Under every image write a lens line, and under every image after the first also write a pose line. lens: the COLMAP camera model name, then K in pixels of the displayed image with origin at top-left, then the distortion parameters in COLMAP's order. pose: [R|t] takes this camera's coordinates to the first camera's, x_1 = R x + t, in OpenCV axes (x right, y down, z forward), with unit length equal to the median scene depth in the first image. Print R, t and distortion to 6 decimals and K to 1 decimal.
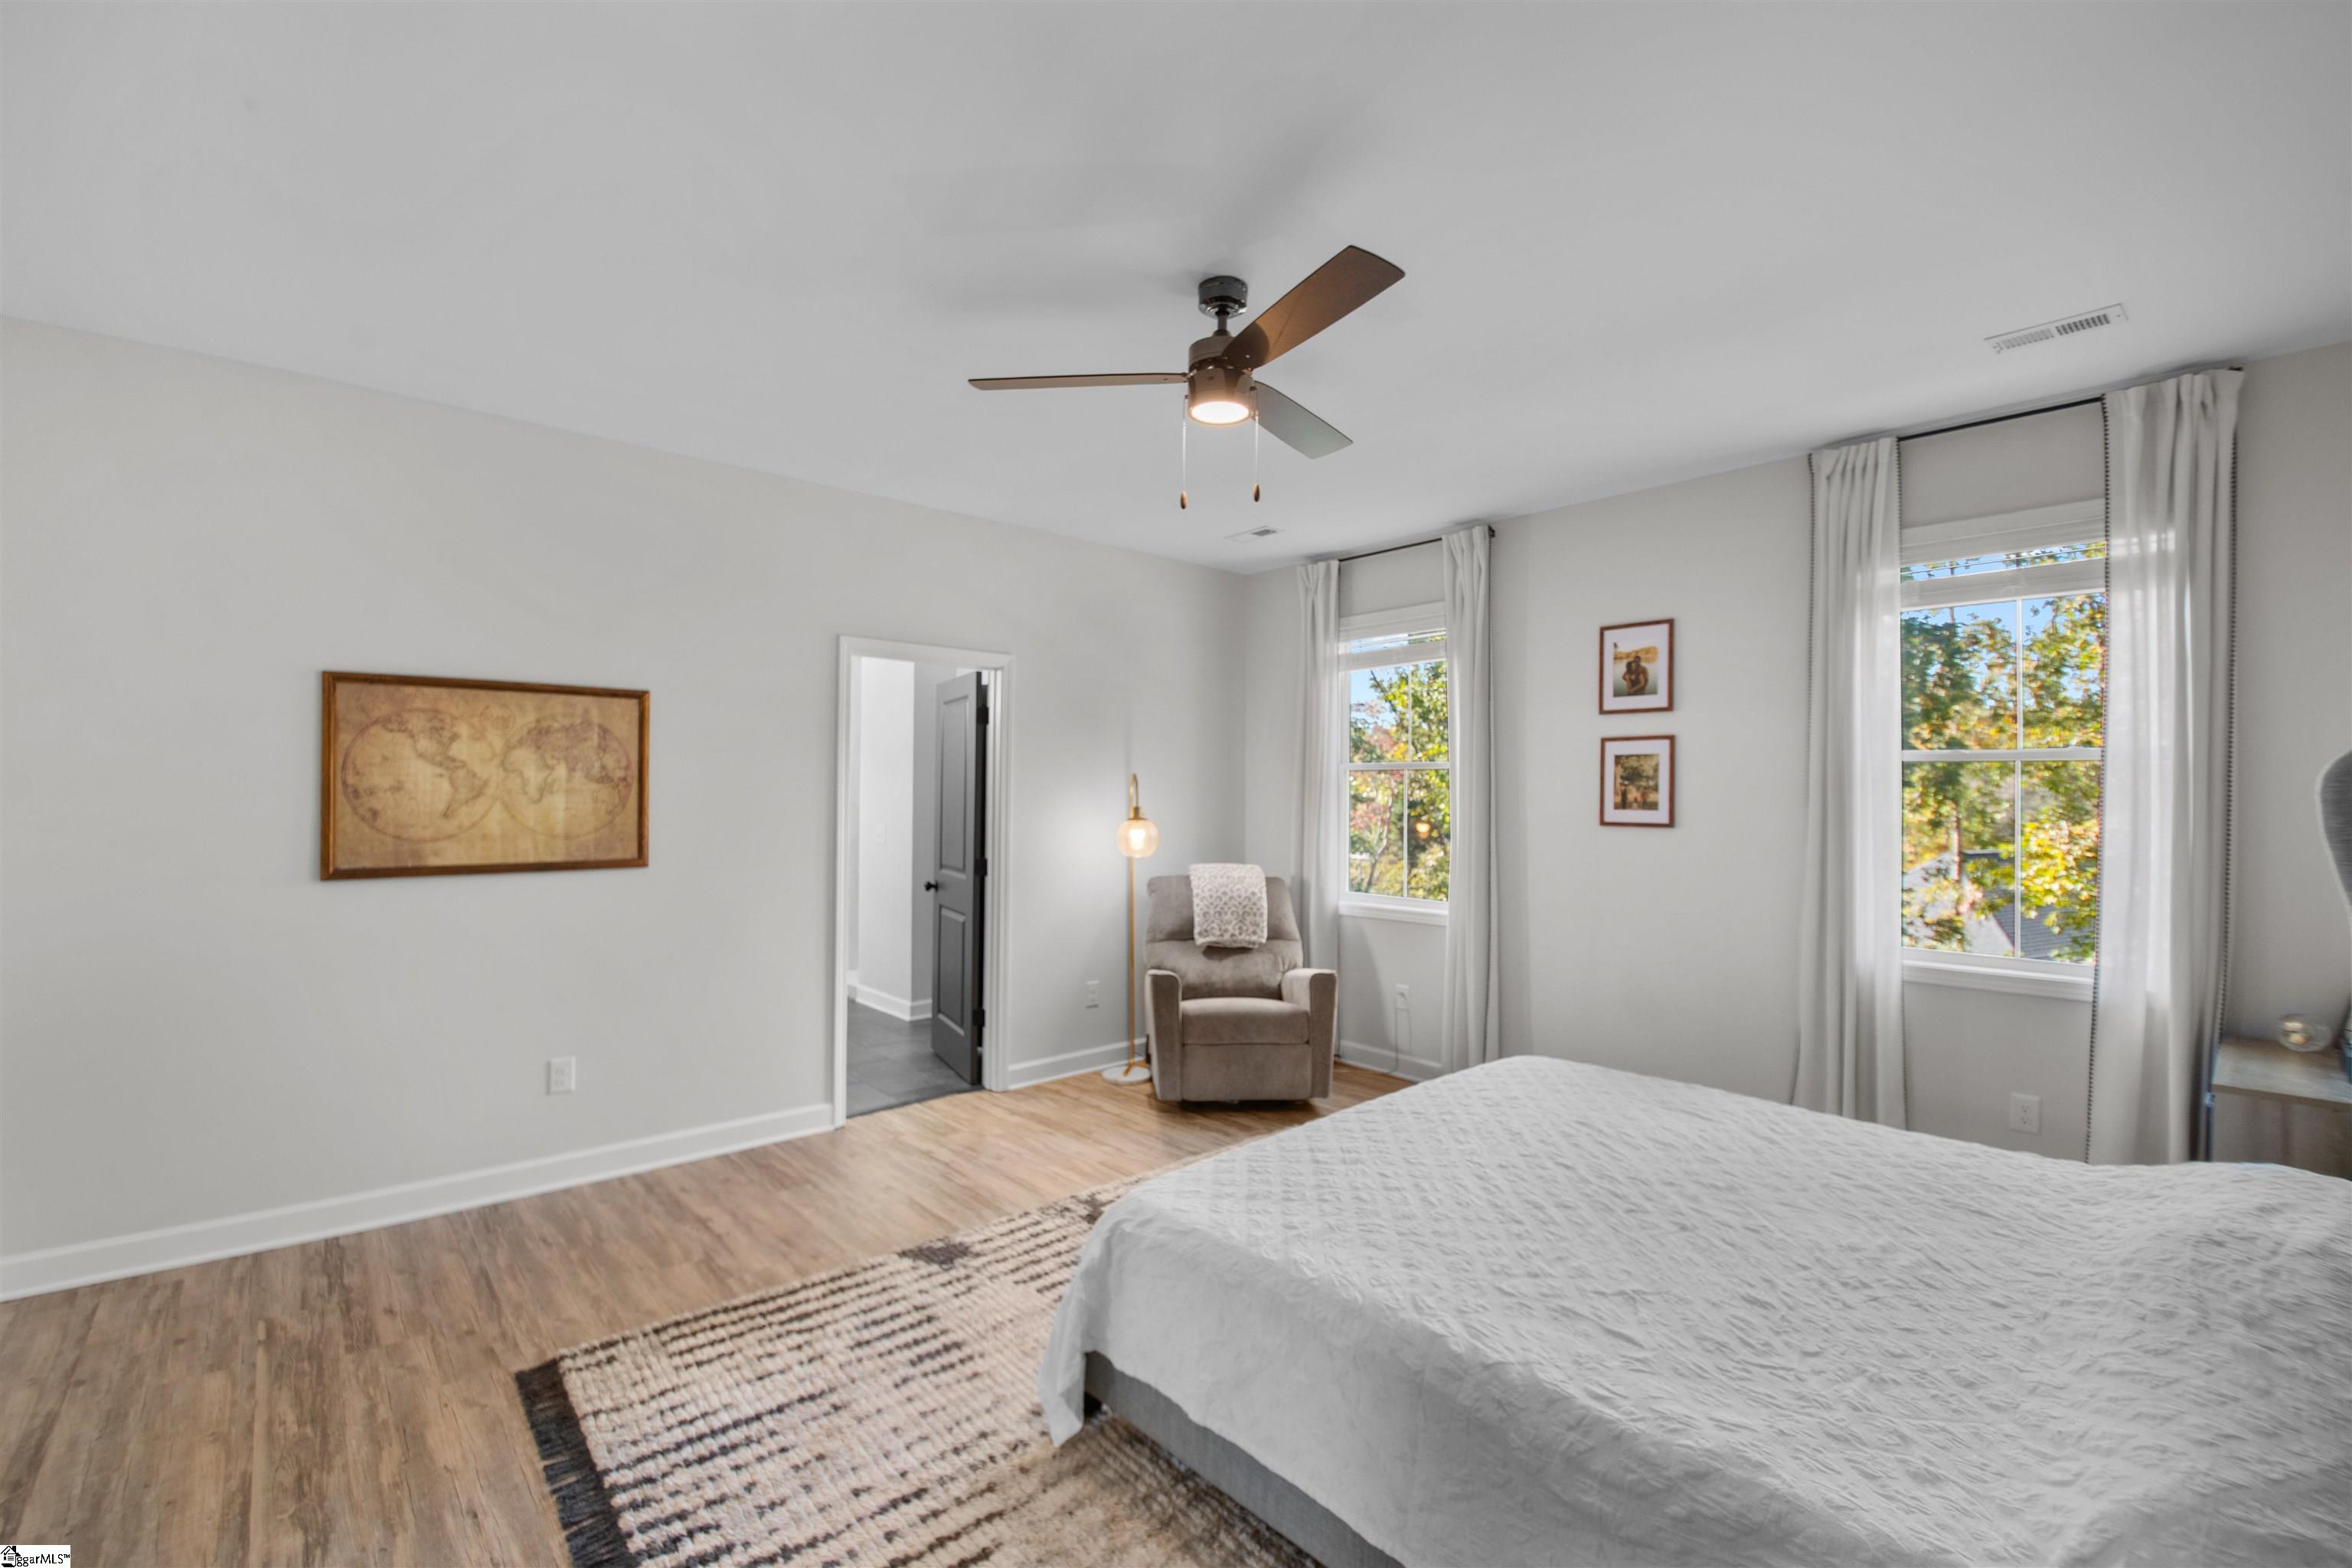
lens RADIAL K [[1013.0, 0, 1153.8], [0, 1013.0, 778.1], [0, 0, 1]] dist [-0.018689, -0.006796]
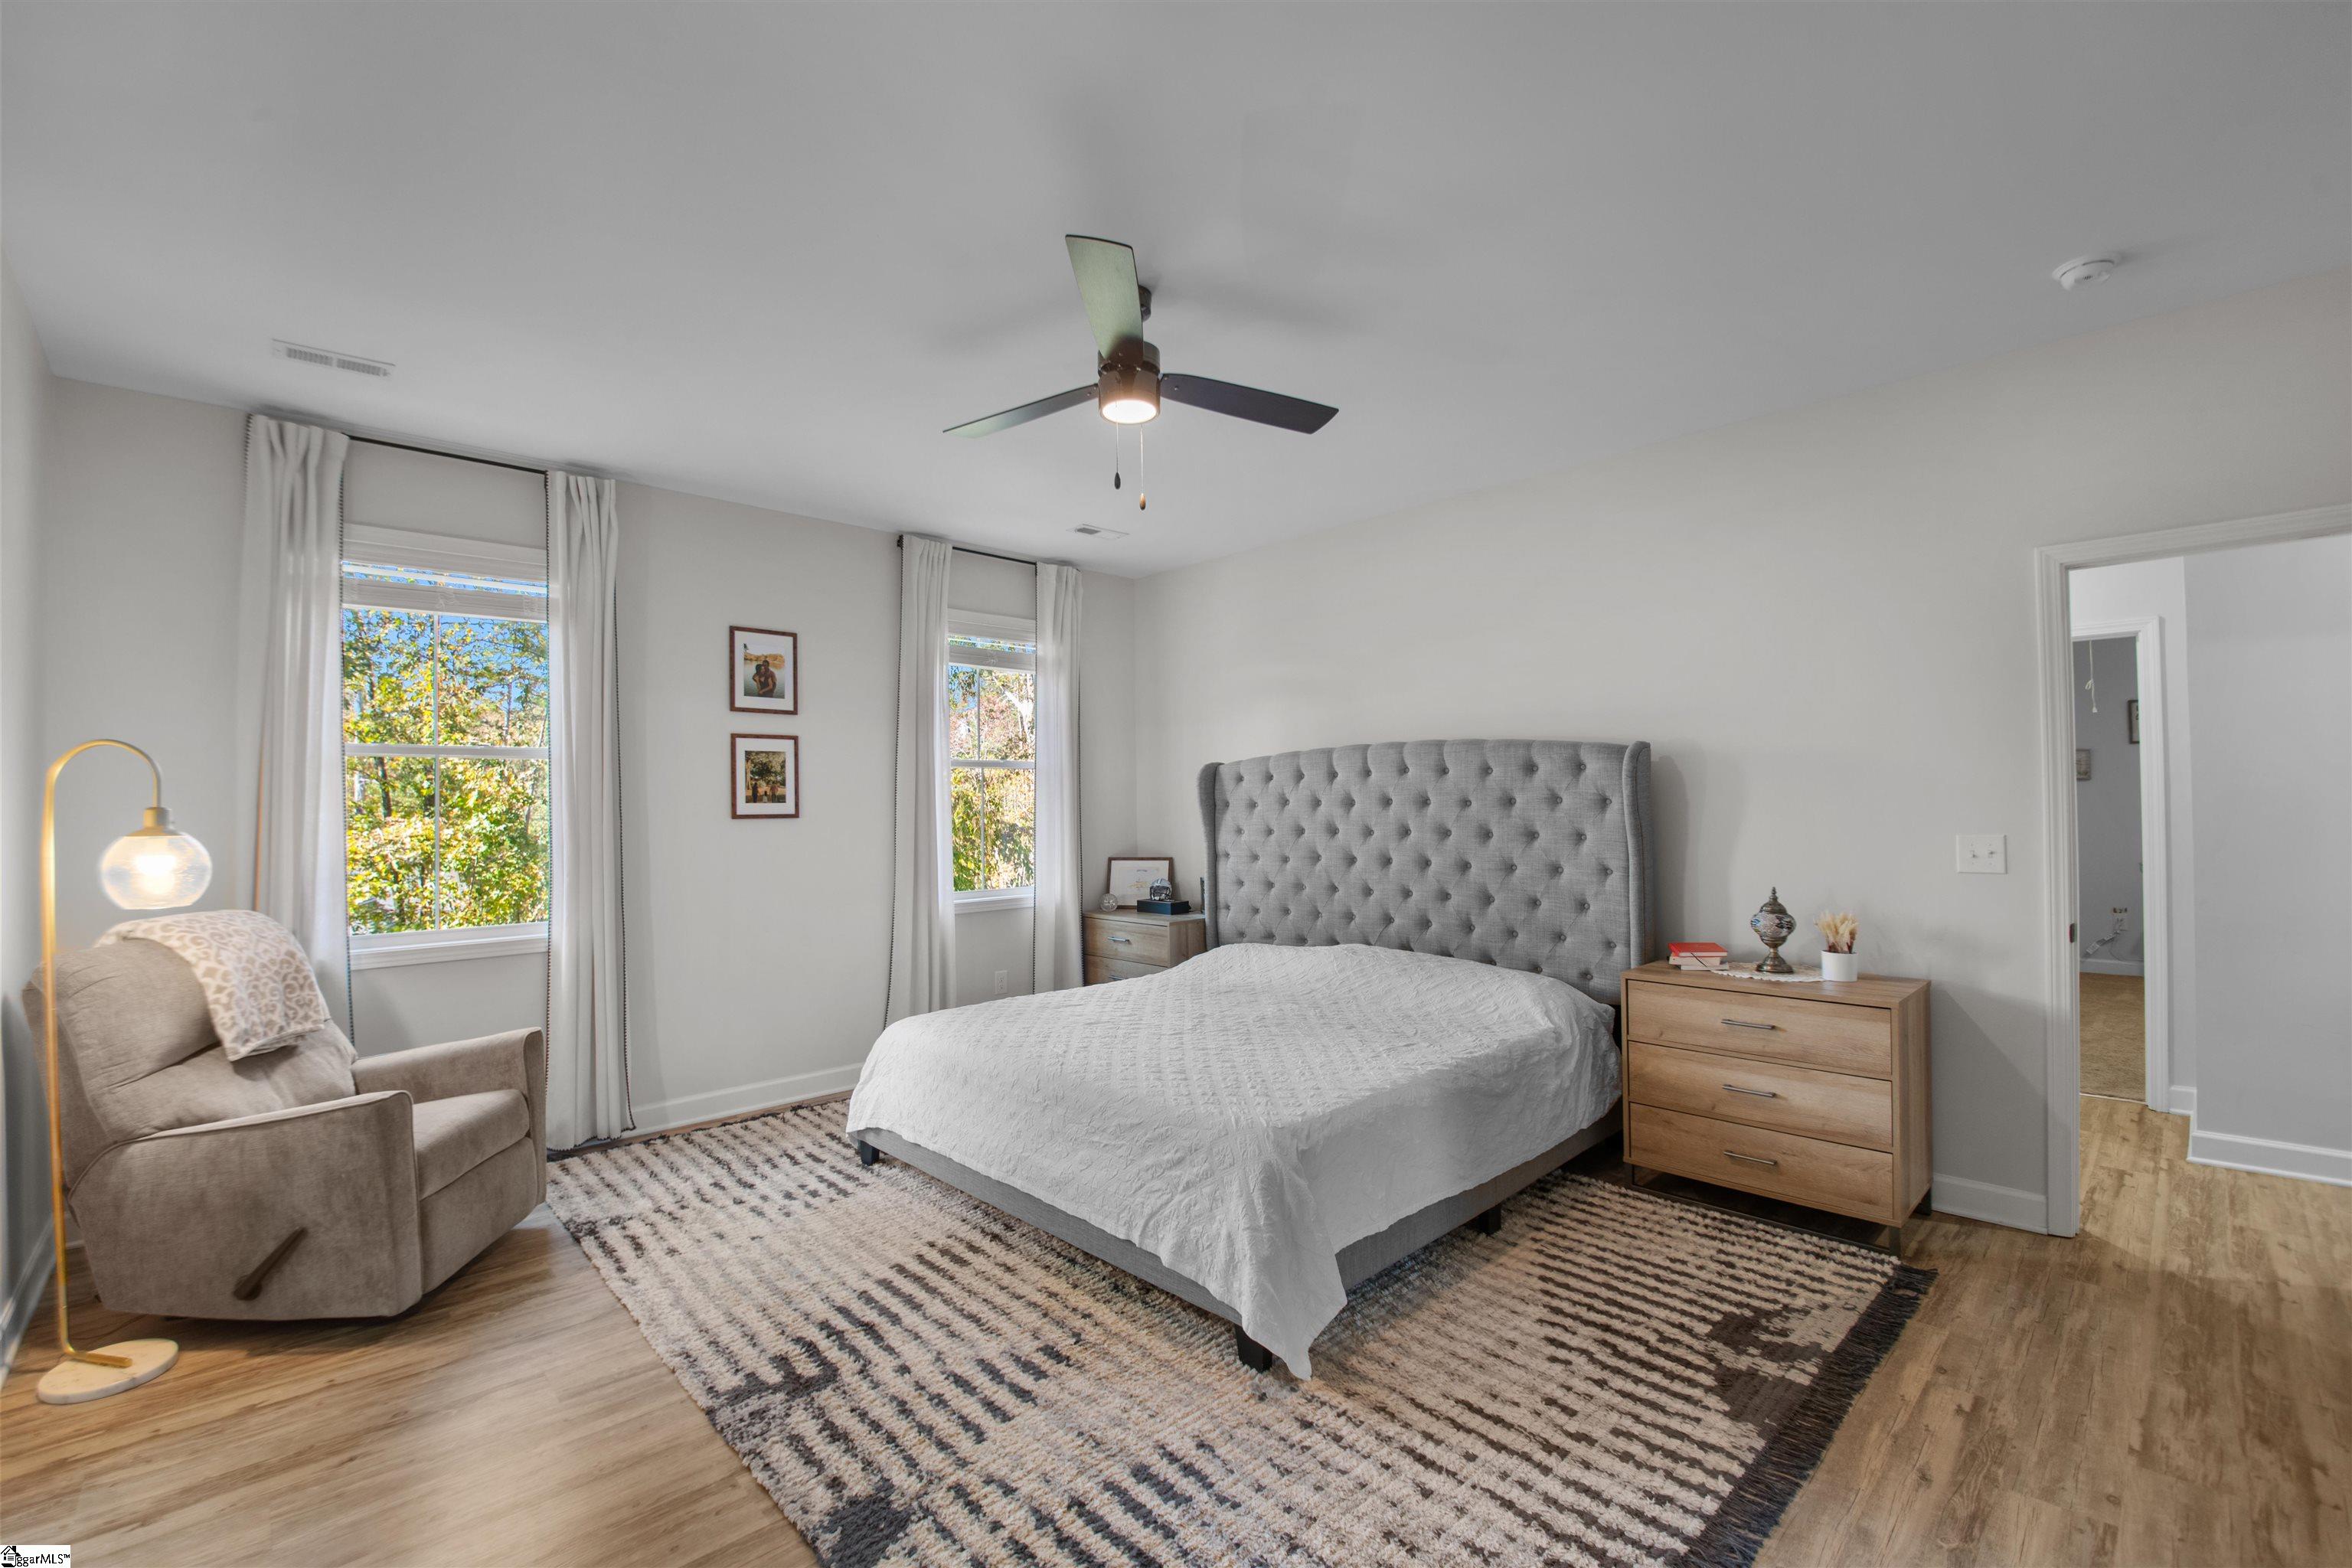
lens RADIAL K [[1013.0, 0, 1124.3], [0, 1013.0, 793.9], [0, 0, 1]] dist [-0.018689, -0.006796]
pose [[-0.035331, 0.003288, 0.999370, -0.634540], [-0.007089, 0.999969, -0.003540, 0.023952], [-0.999351, -0.007209, -0.035306, 0.674471]]
